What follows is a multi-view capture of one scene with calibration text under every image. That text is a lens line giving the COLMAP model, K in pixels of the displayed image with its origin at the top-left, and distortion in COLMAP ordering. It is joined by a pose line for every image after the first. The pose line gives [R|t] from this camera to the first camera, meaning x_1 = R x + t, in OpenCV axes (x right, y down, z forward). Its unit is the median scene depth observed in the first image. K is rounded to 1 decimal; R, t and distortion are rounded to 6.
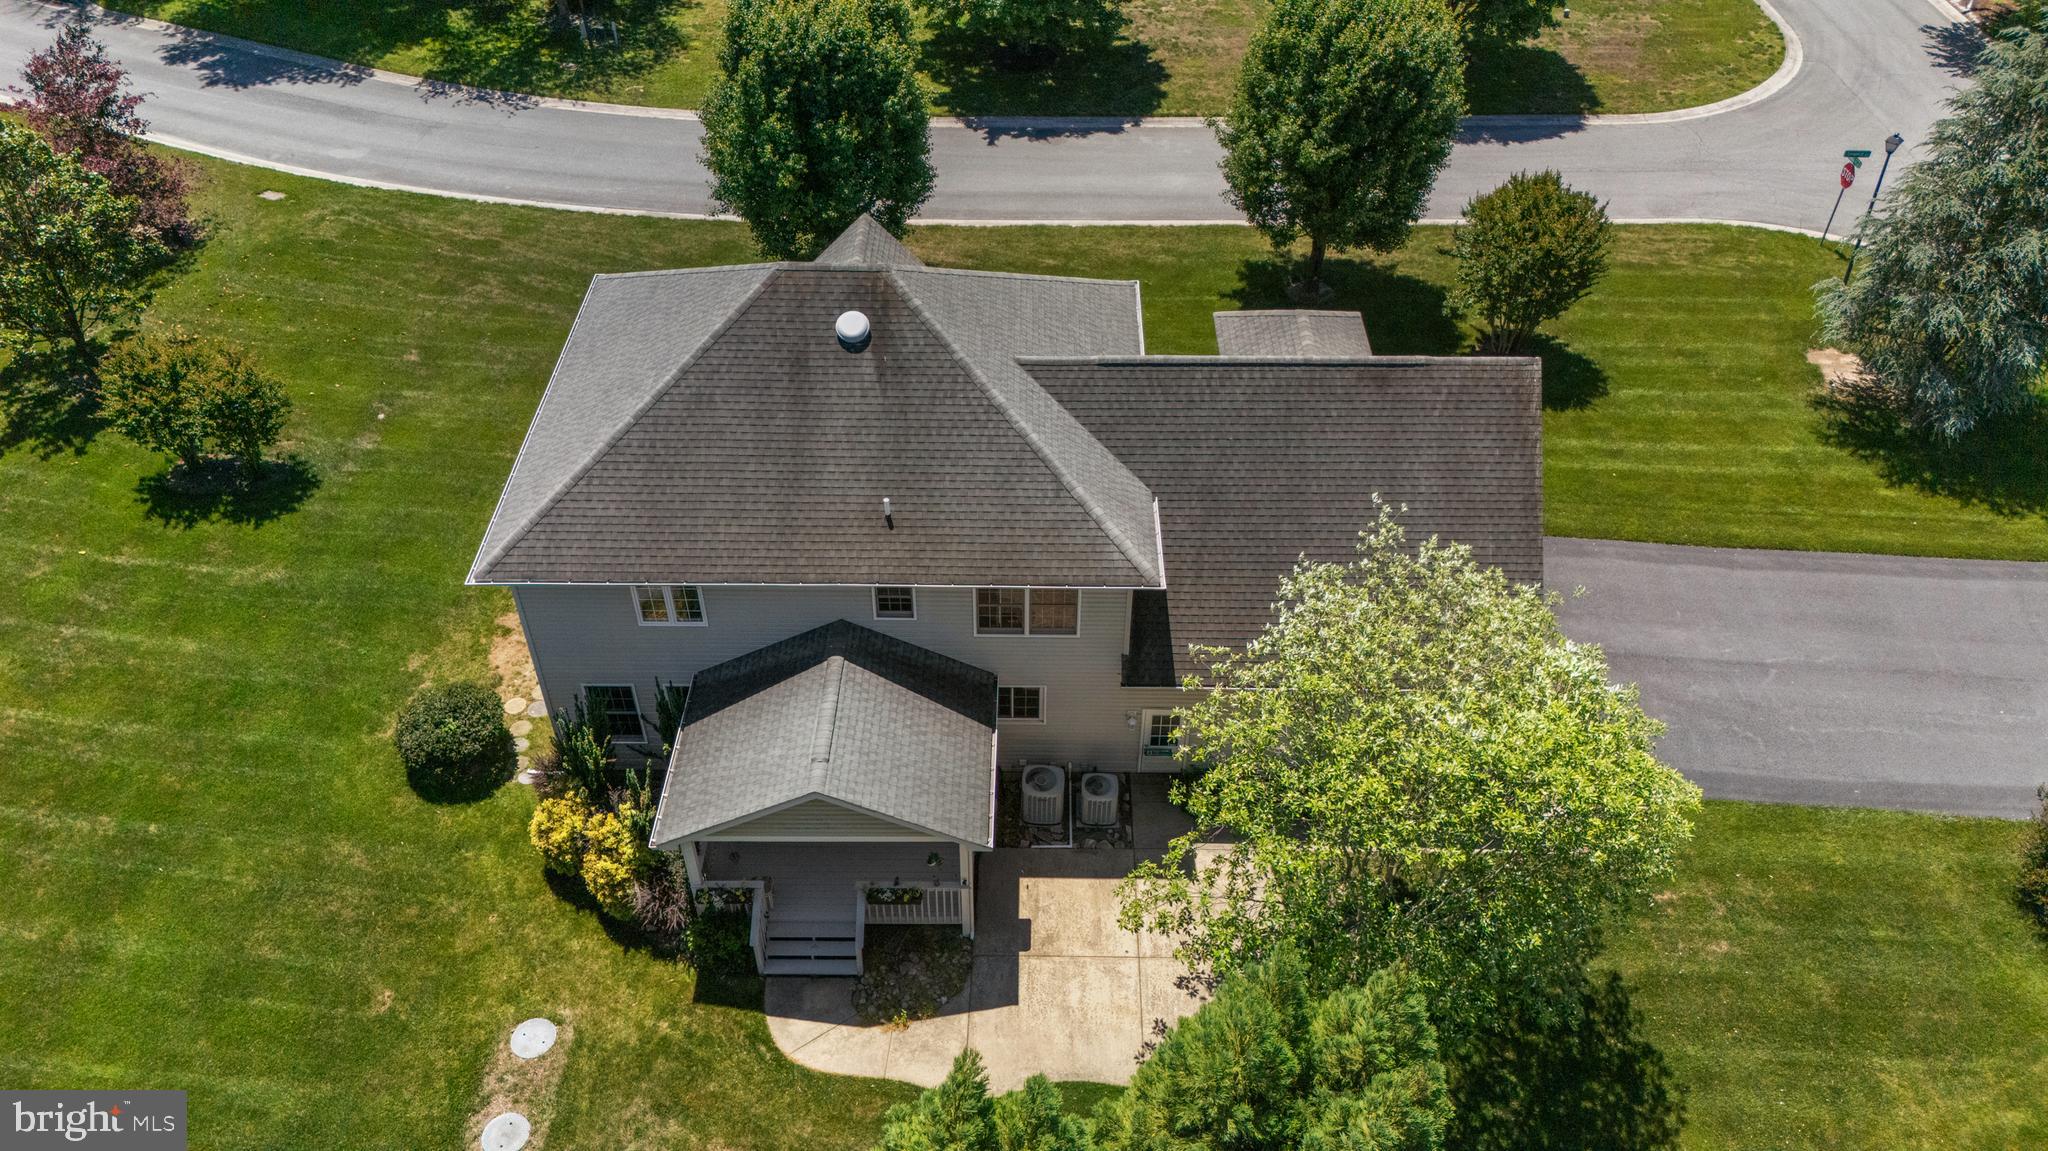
lens RADIAL K [[1497.0, 0, 1032.3], [0, 1497.0, 574.4], [0, 0, 1]] dist [0.091926, -0.104737]
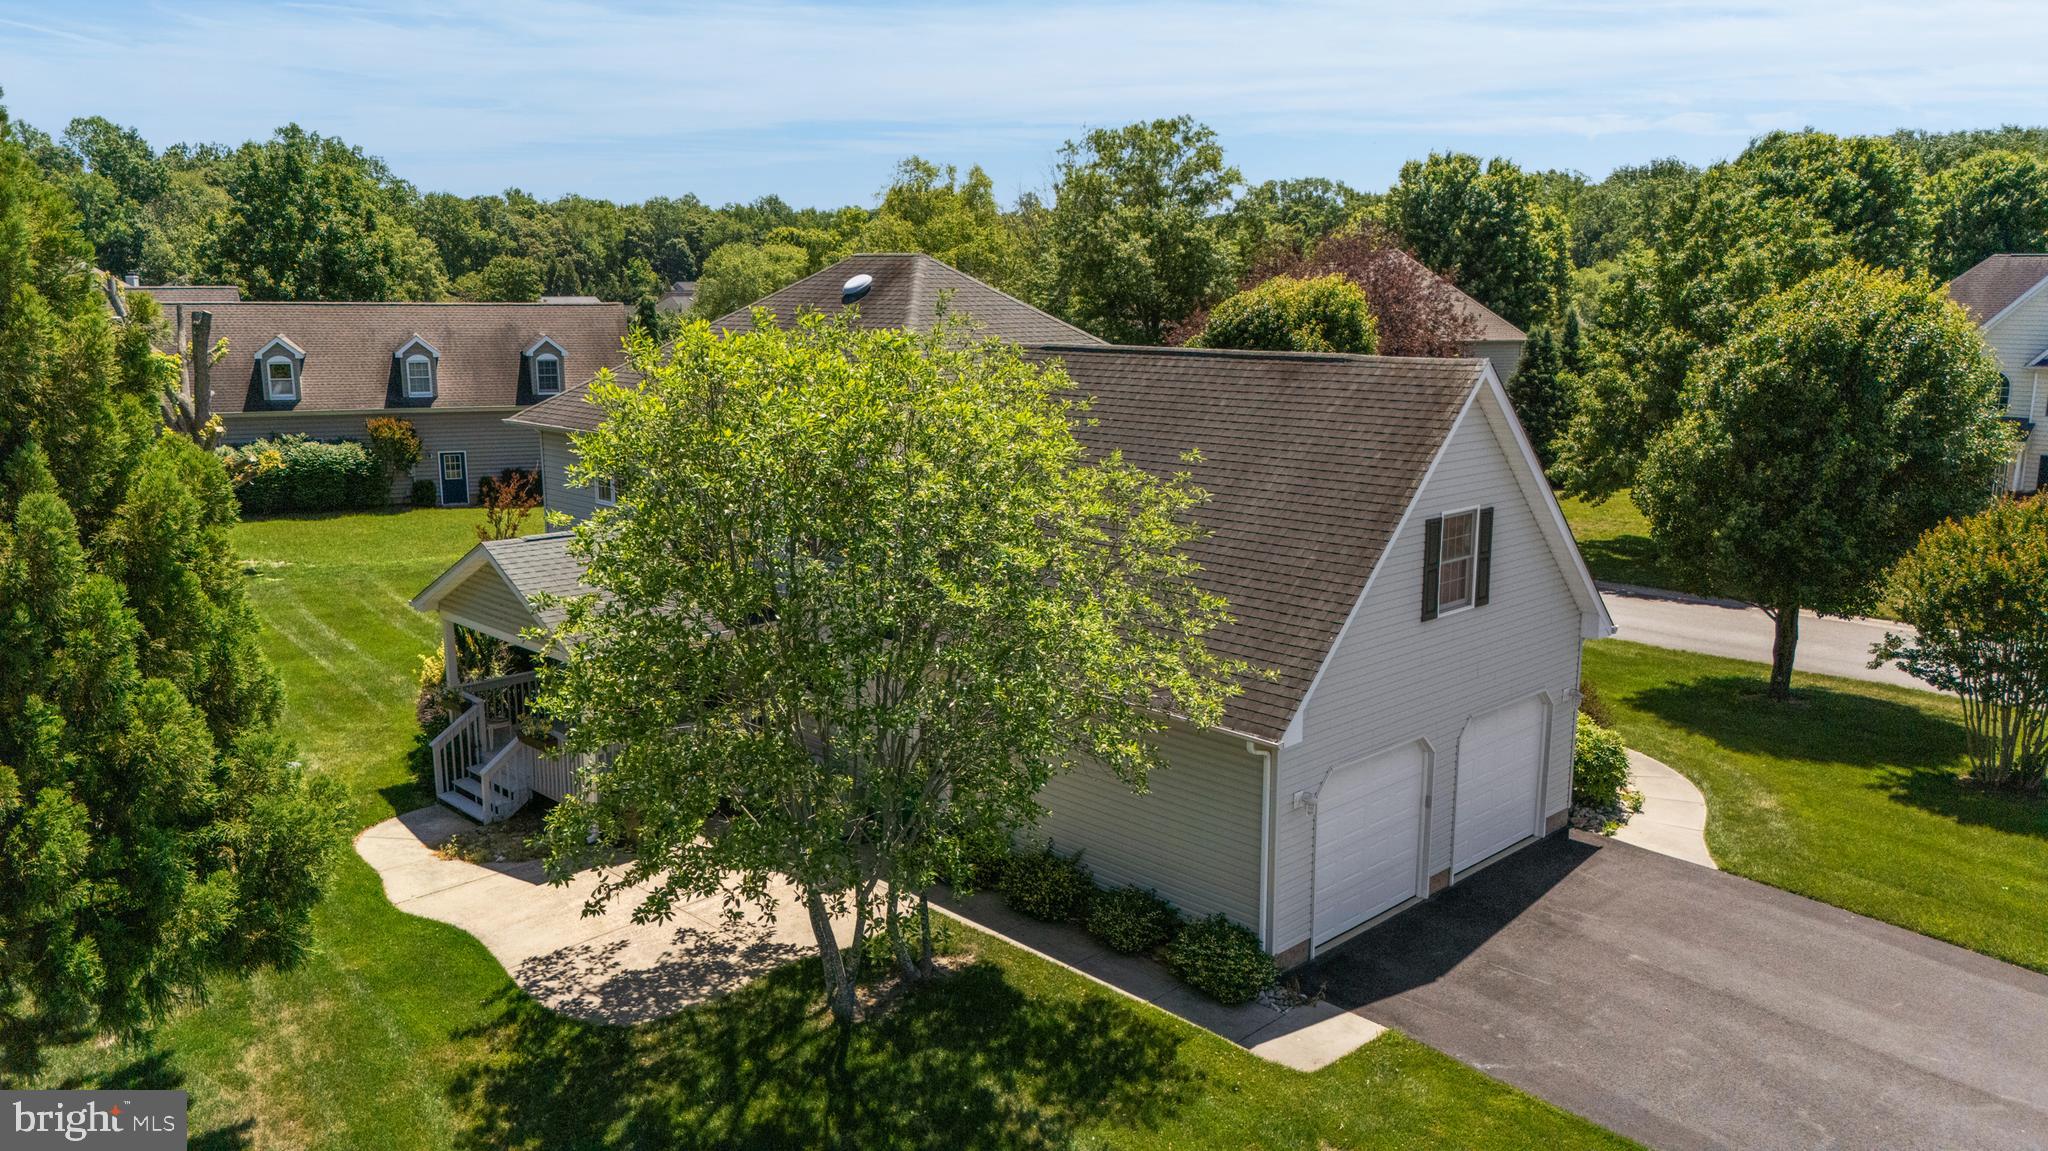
lens RADIAL K [[1506.4, 0, 1028.8], [0, 1506.4, 577.7], [0, 0, 1]] dist [0.089106, -0.103392]
pose [[0.708015, 0.130422, -0.694050, 0.510847], [-0.468202, 0.822441, -0.323075, 0.202413], [0.528679, 0.553697, 0.643364, 0.354127]]
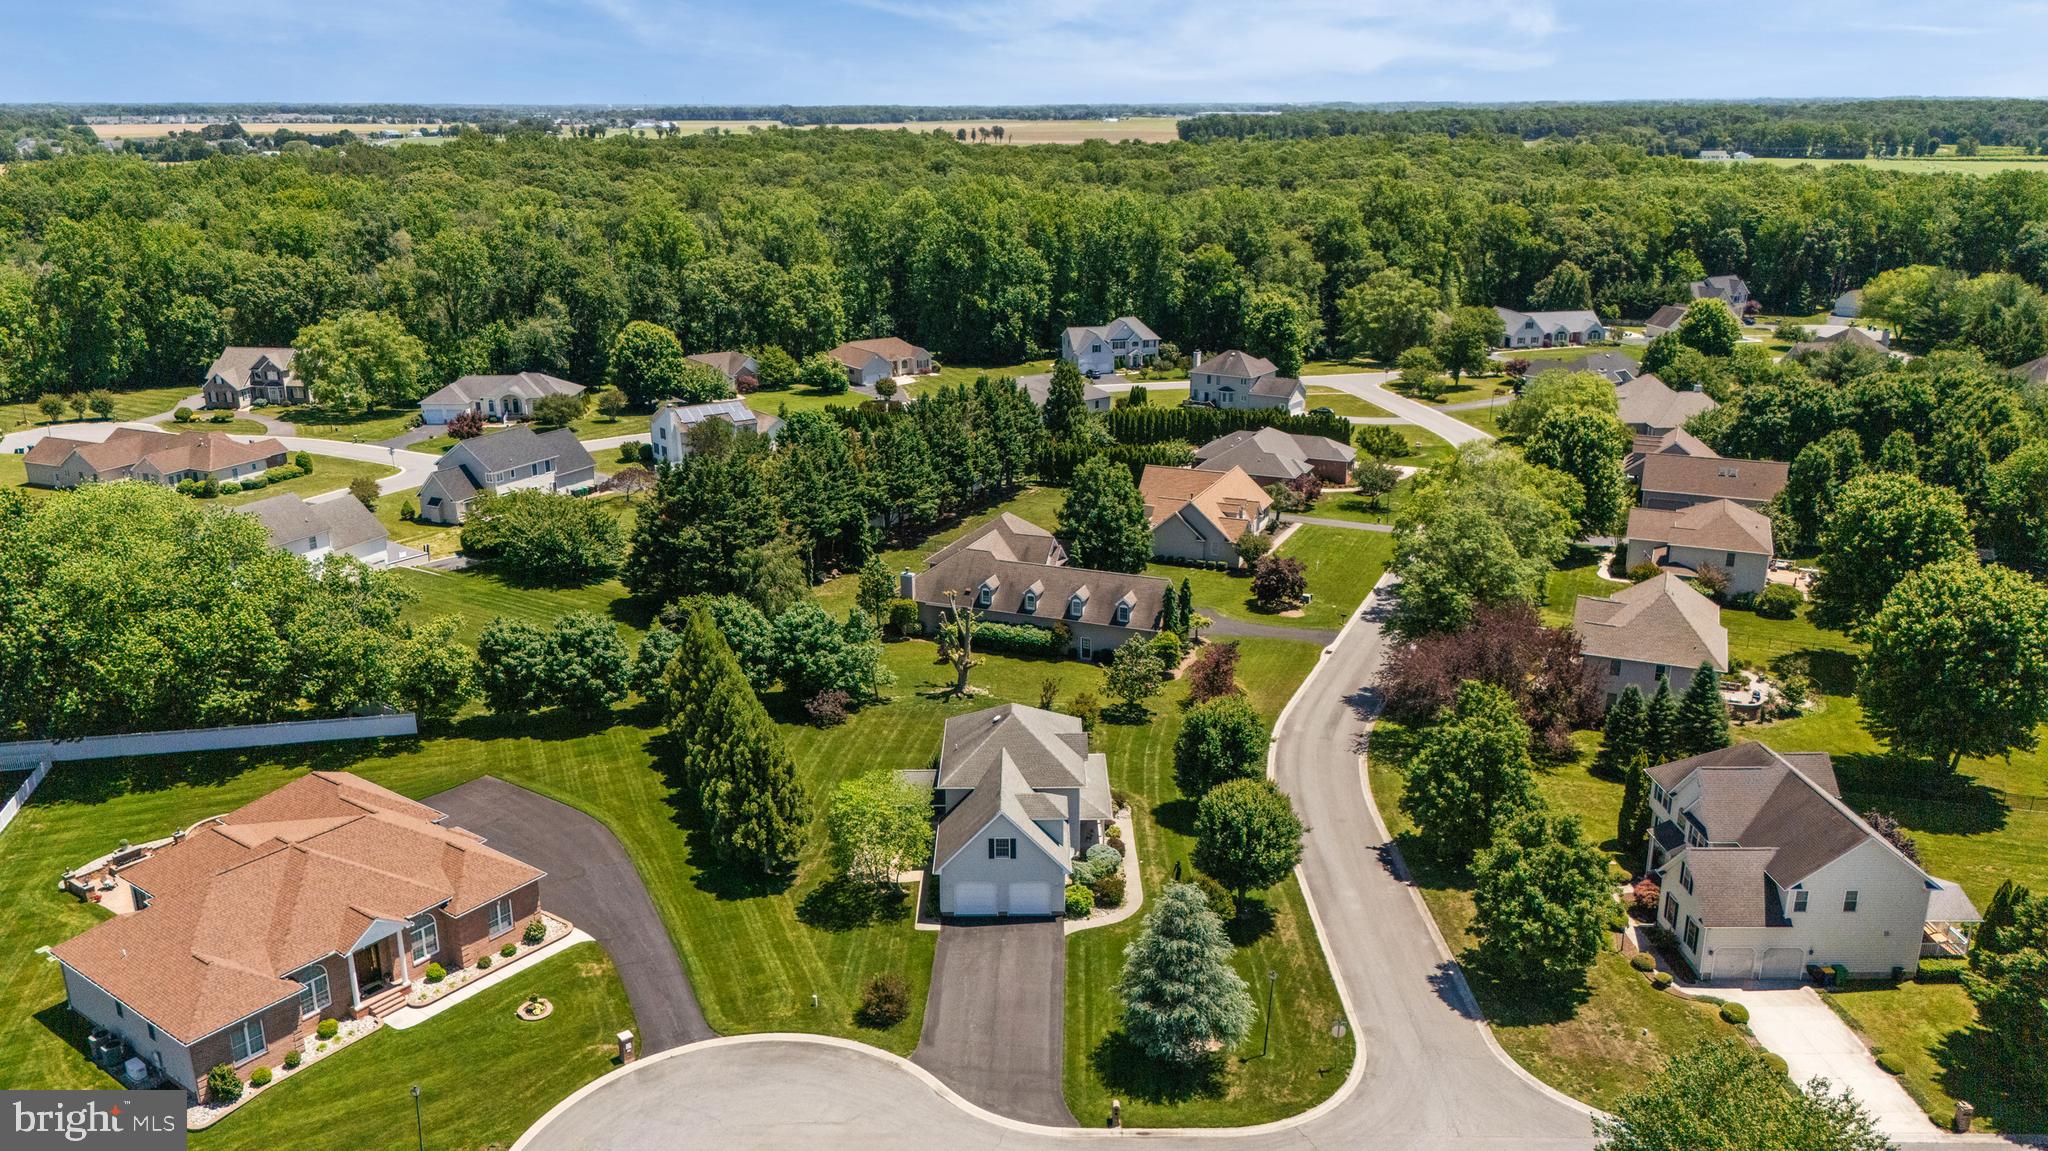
lens RADIAL K [[1497.0, 0, 1032.3], [0, 1497.0, 574.4], [0, 0, 1]] dist [0.091926, -0.104737]
pose [[0.010281, 0.291507, -0.956513, 2.515190], [-0.663895, 0.717303, 0.211470, -0.946185], [0.747755, 0.632850, 0.200904, 0.023873]]
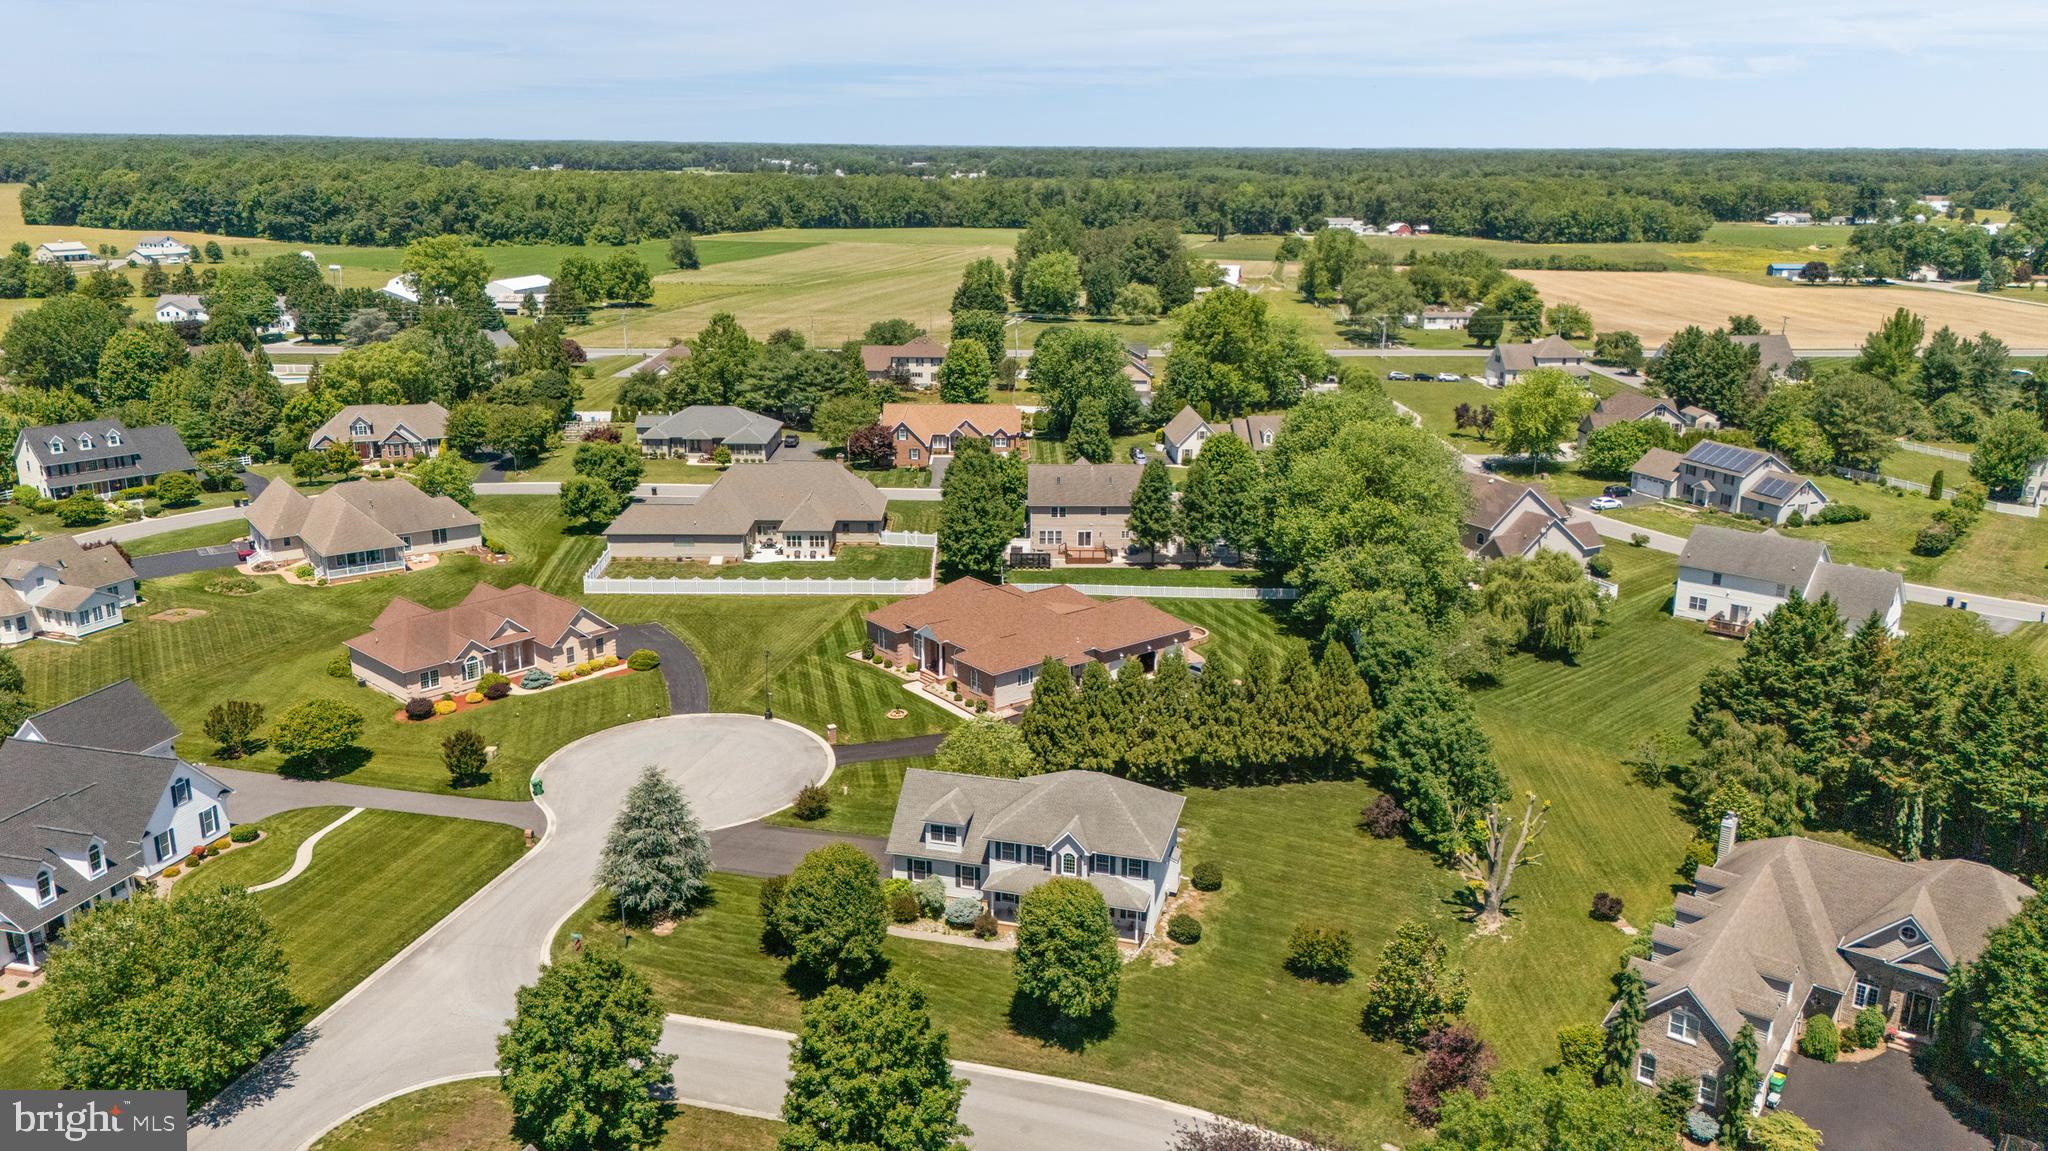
lens RADIAL K [[1497.0, 0, 1032.3], [0, 1497.0, 574.4], [0, 0, 1]] dist [0.091926, -0.104737]
pose [[-0.967545, -0.083879, 0.238373, -0.604031], [0.156716, 0.540823, 0.826408, -2.549439], [-0.198236, 0.836943, -0.510126, 1.801730]]
